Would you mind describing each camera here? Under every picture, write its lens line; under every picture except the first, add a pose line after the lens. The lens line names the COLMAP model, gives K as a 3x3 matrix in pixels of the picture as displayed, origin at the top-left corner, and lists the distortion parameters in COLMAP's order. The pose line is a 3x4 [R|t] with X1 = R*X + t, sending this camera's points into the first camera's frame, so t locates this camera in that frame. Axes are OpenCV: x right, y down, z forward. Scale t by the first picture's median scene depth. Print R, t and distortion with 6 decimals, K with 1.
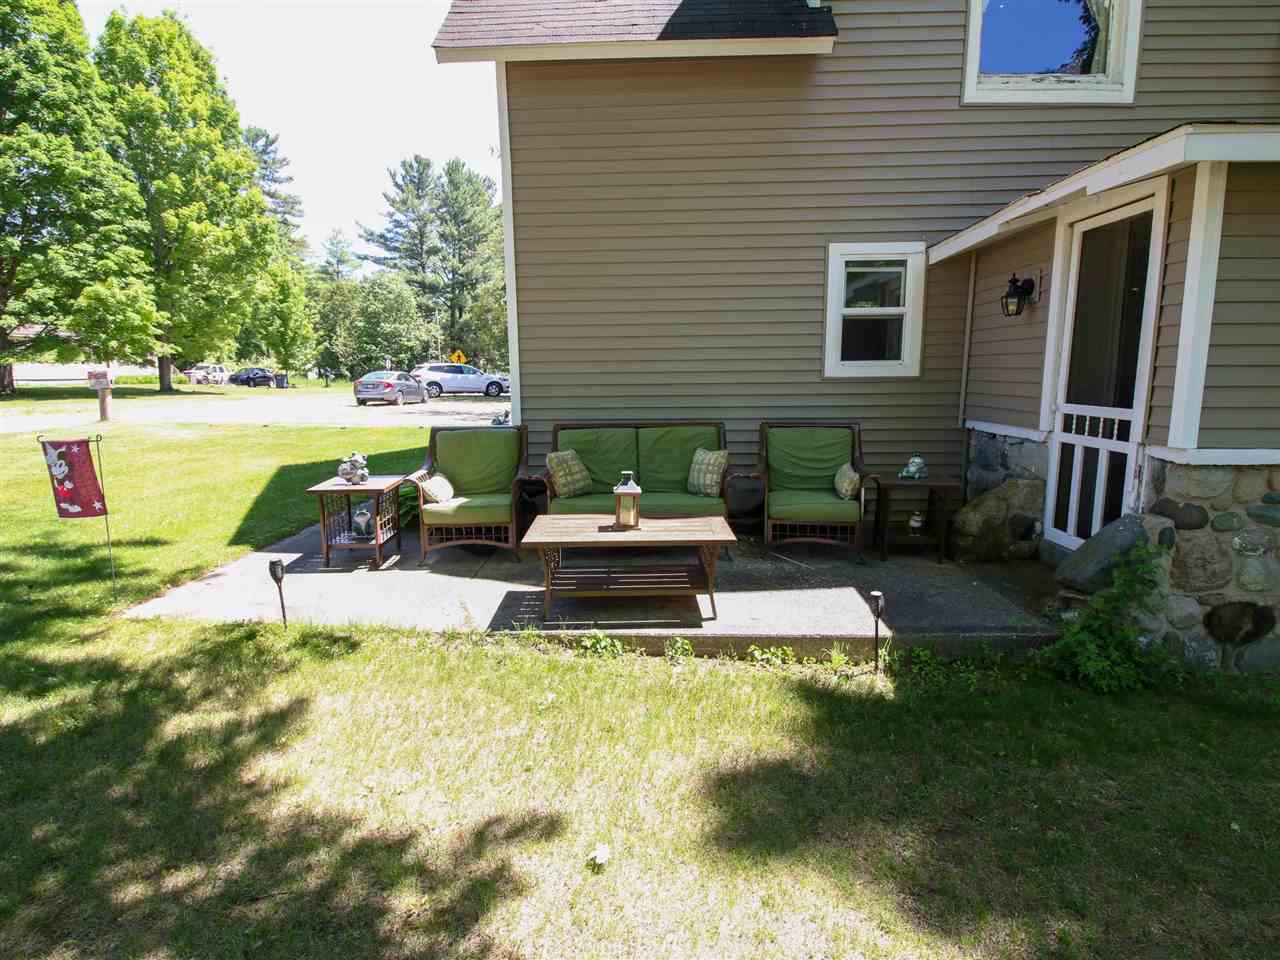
lens RADIAL K [[684.0, 0, 640.0], [0, 684.0, 480.0], [0, 0, 1]] dist [0.001116, -0.000059]
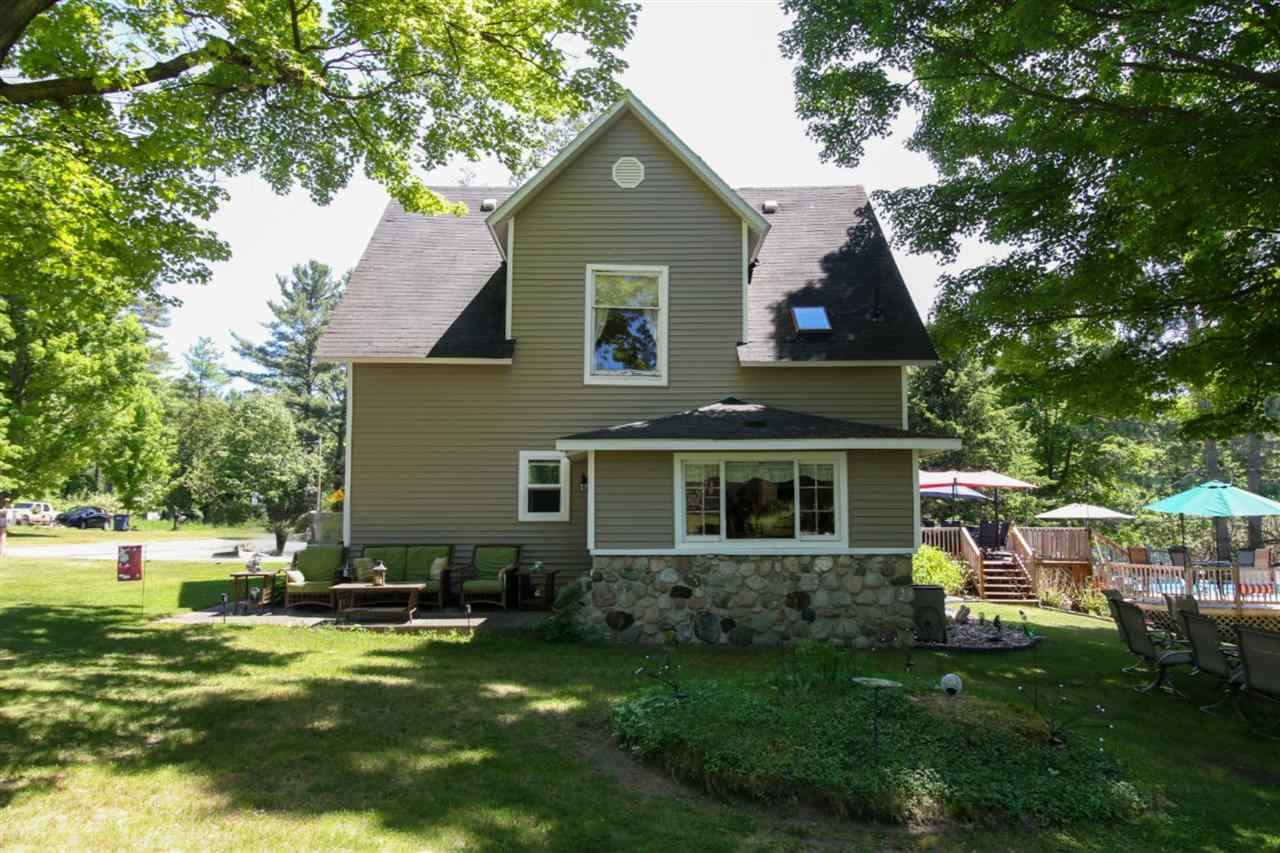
lens RADIAL K [[939.6, 0, 640.0], [0, 939.6, 426.5], [0, 0, 1]] dist [0.008627, 0.000817]
pose [[0.998928, 0.015033, 0.043791, 0.048896], [-0.003672, 0.968566, -0.248729, 0.023136], [-0.046153, 0.248302, 0.967583, -0.152784]]
